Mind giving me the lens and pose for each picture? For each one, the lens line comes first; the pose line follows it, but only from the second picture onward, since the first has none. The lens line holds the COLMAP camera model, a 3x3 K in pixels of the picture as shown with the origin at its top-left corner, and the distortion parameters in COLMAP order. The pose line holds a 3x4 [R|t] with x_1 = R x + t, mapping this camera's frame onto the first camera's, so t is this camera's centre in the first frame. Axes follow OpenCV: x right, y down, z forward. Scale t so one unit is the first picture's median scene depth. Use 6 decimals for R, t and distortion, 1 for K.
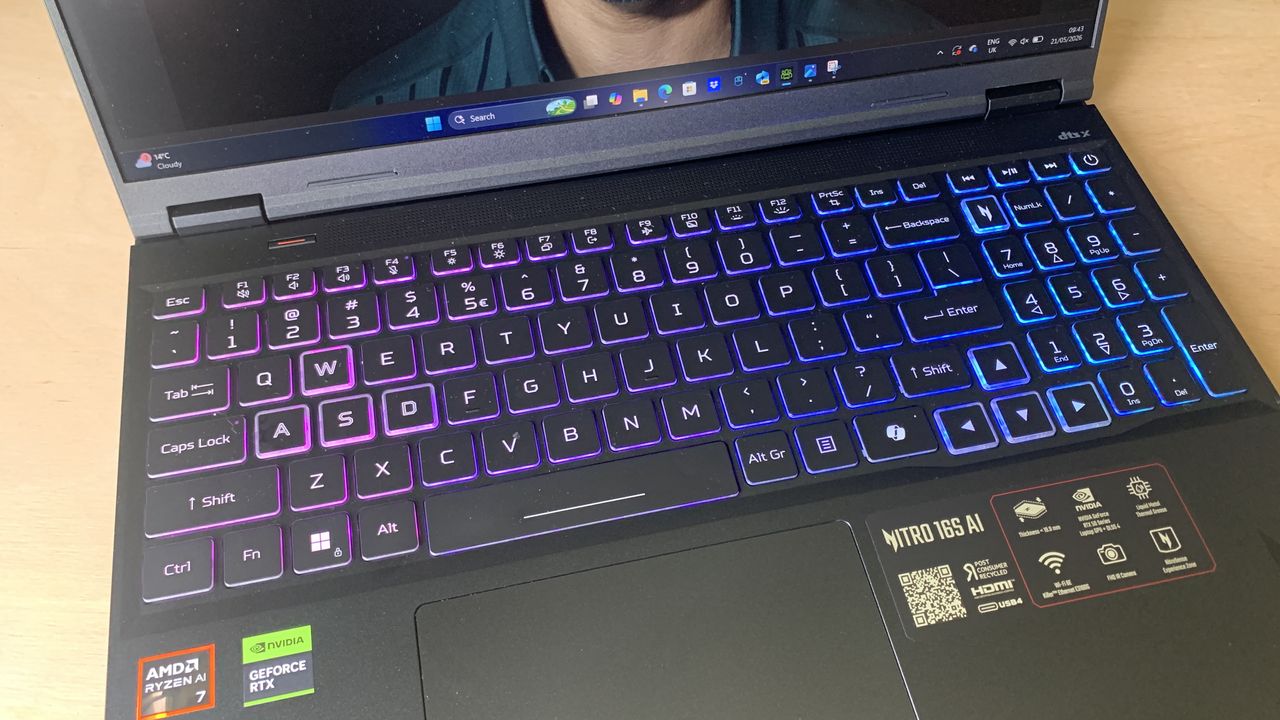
lens RADIAL K [[1009.8, 0, 627.8], [0, 1009.8, 341.1], [0, 0, 1]] dist [0.056819, -0.134493]
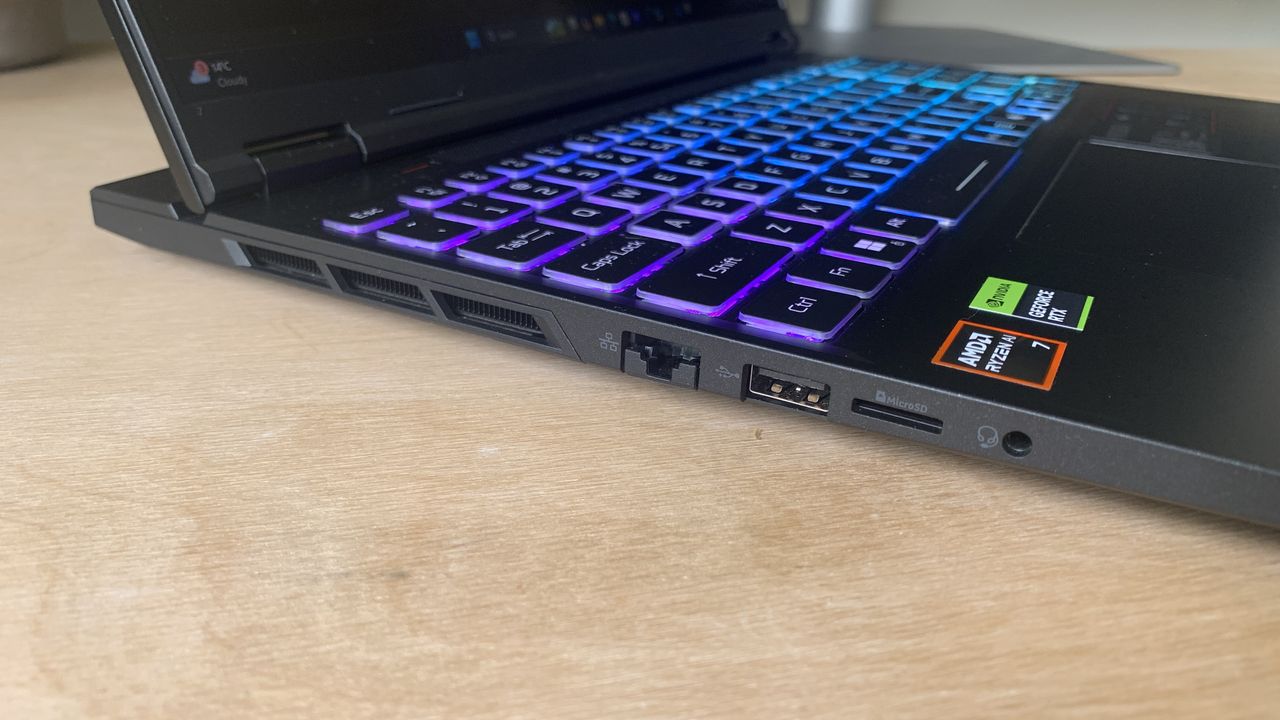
lens RADIAL K [[1009.8, 0, 627.8], [0, 1009.8, 341.1], [0, 0, 1]] dist [0.056819, -0.134493]
pose [[0.652522, -0.296693, 0.697272, -0.819646], [0.631499, 0.721507, -0.283966, 0.302642], [-0.418836, 0.625621, 0.658161, 0.592366]]
